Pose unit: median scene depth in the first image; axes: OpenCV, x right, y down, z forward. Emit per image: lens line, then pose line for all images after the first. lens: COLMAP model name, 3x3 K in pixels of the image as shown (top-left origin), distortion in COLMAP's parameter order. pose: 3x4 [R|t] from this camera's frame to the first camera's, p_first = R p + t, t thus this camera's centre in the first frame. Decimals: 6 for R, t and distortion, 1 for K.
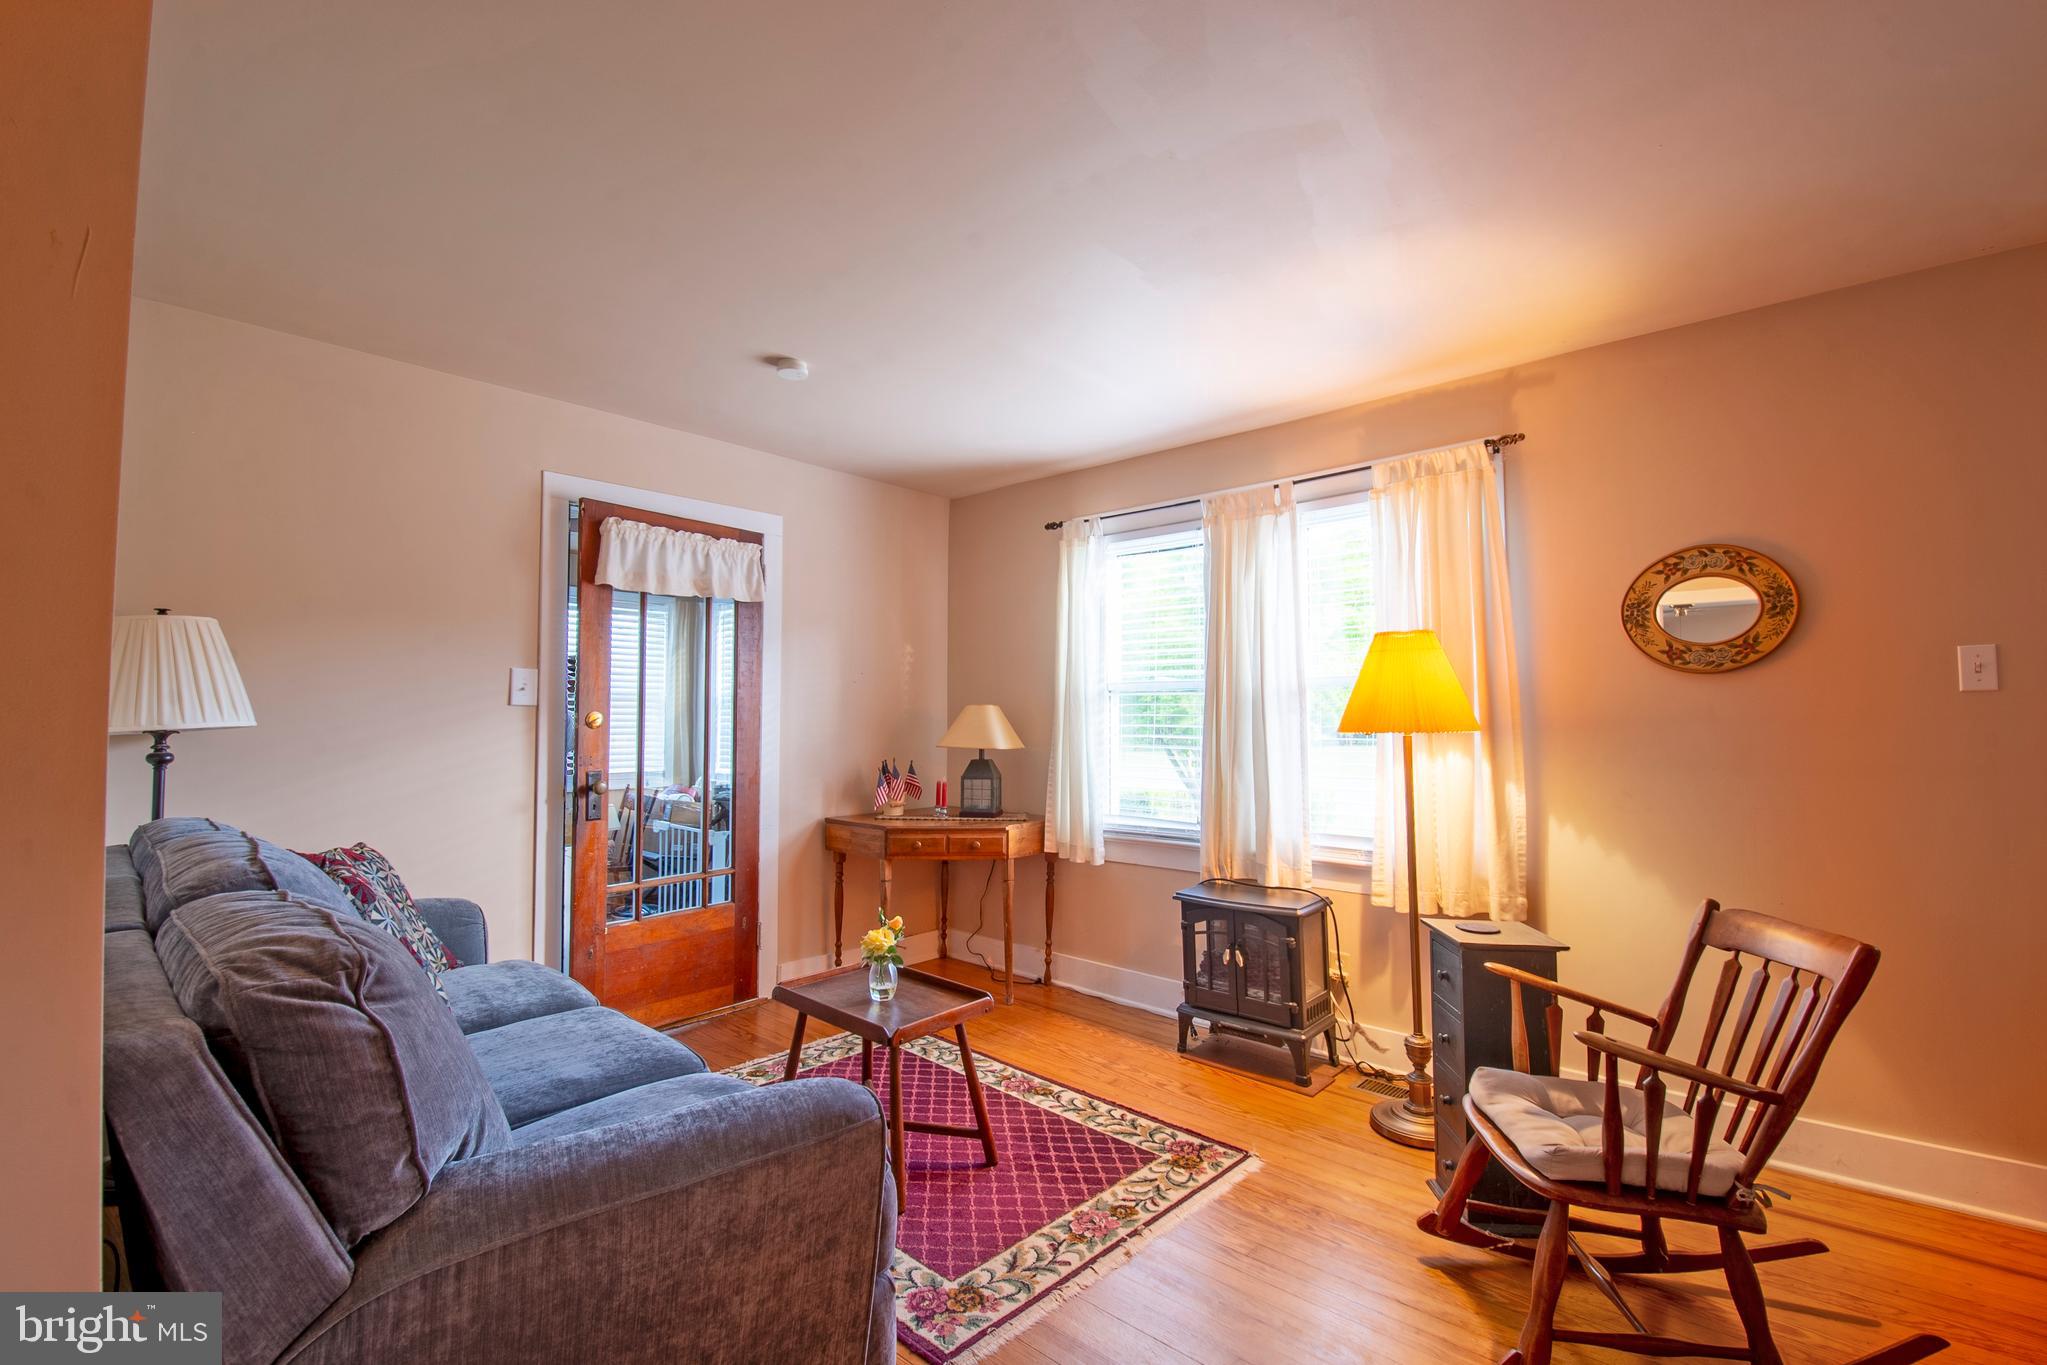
lens RADIAL K [[892.6, 0, 1023.5], [0, 892.6, 682.5], [0, 0, 1]] dist [0.003321, -0.000070]
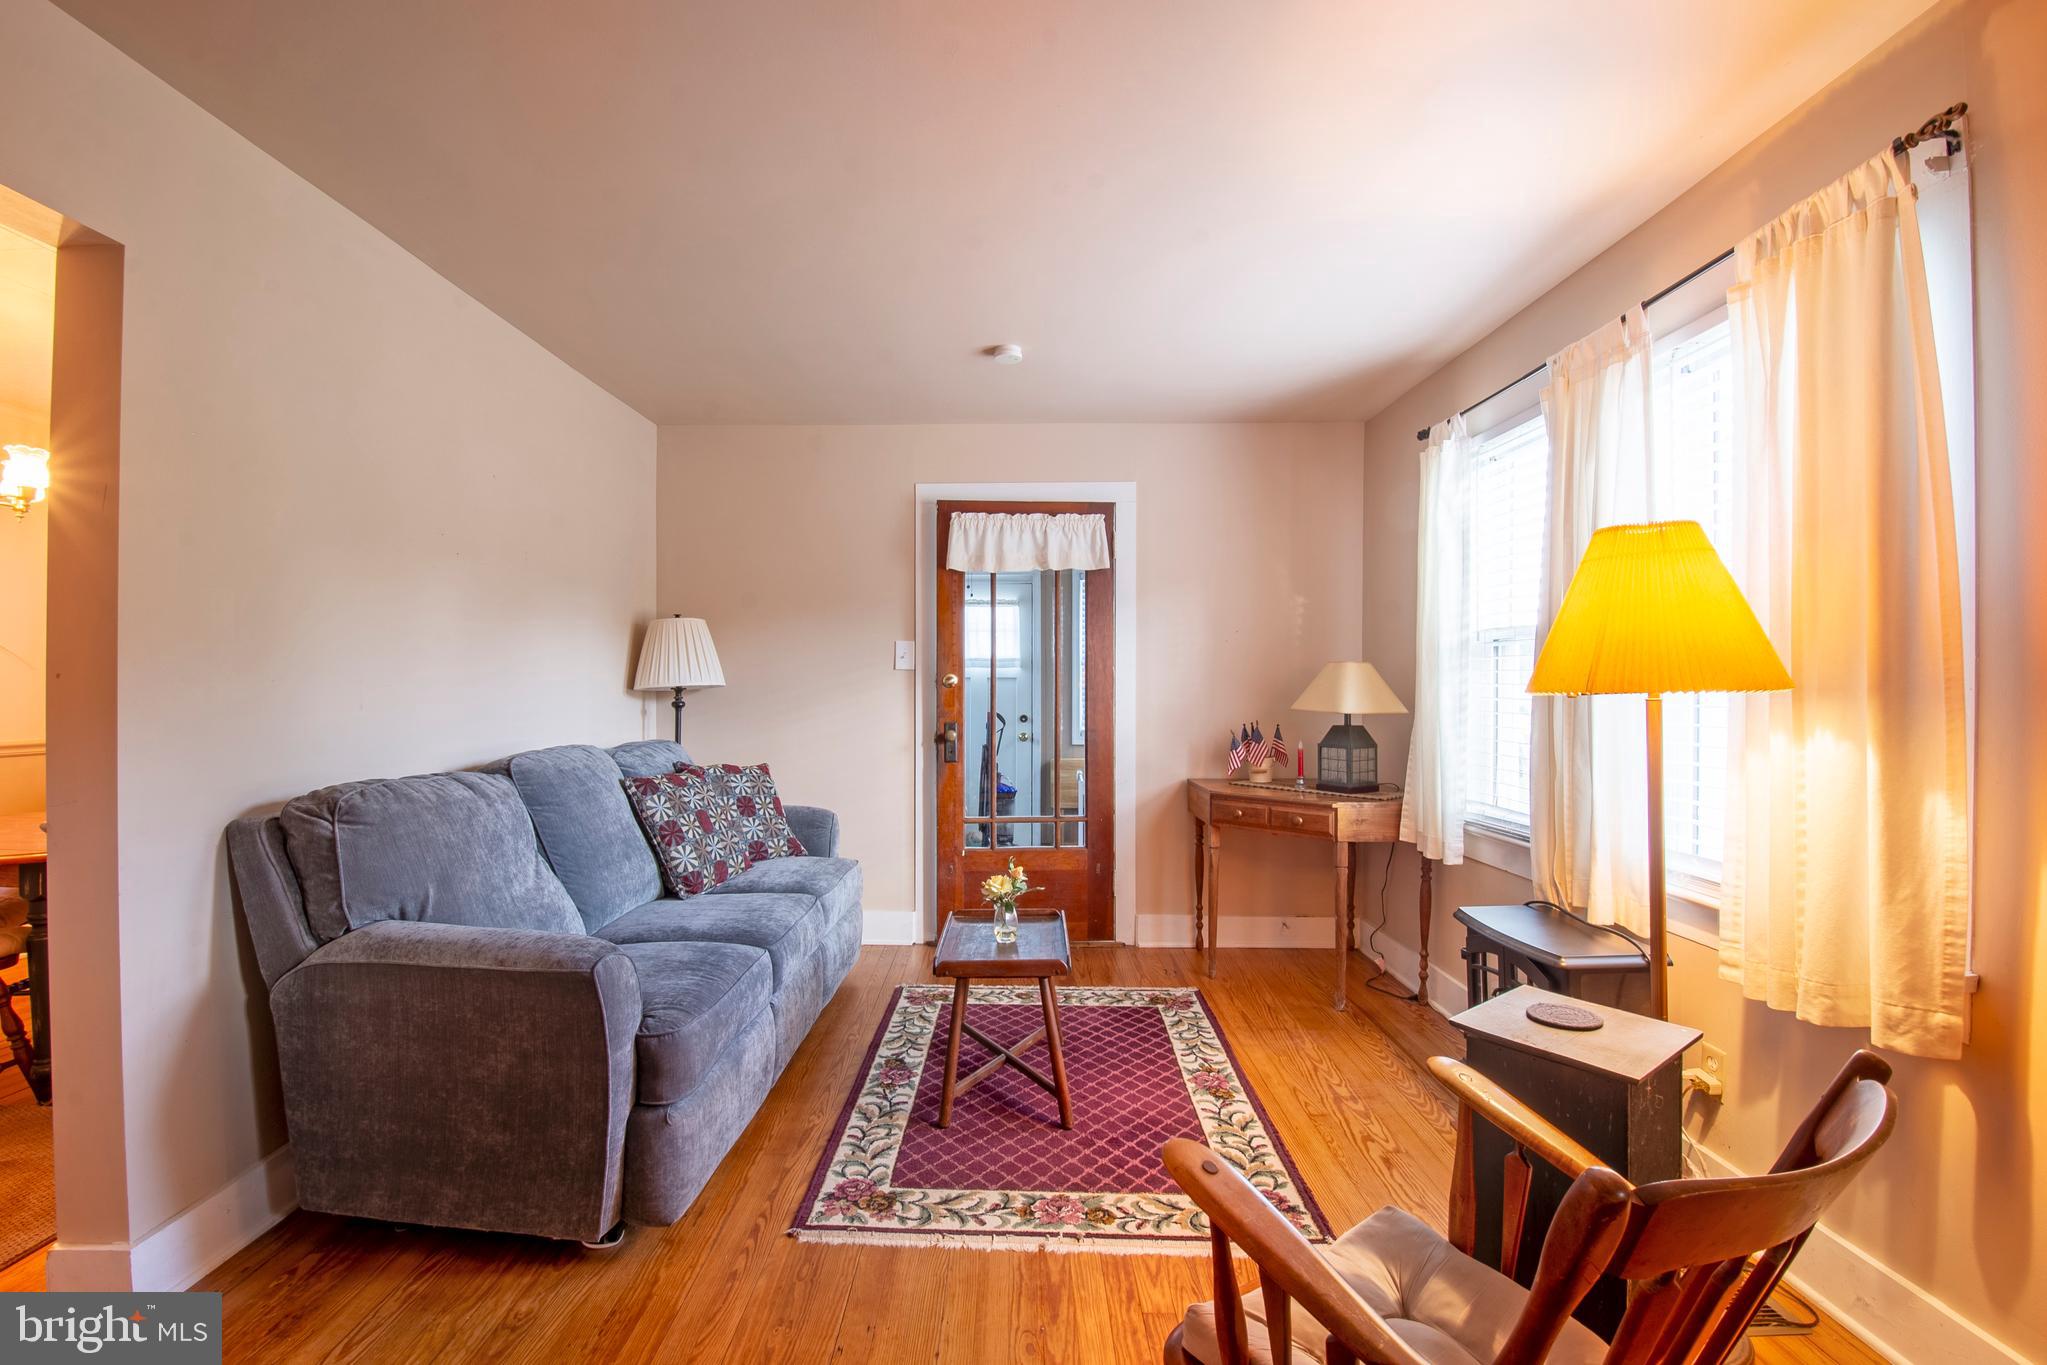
lens RADIAL K [[899.9, 0, 988.6], [0, 899.9, 683.5], [0, 0, 1]] dist [0.002204, -0.014839]
pose [[0.670123, -0.002738, -0.742245, 0.471573], [0.033701, 0.999074, 0.026741, 0.014330], [0.741484, -0.042935, 0.669595, 0.214331]]
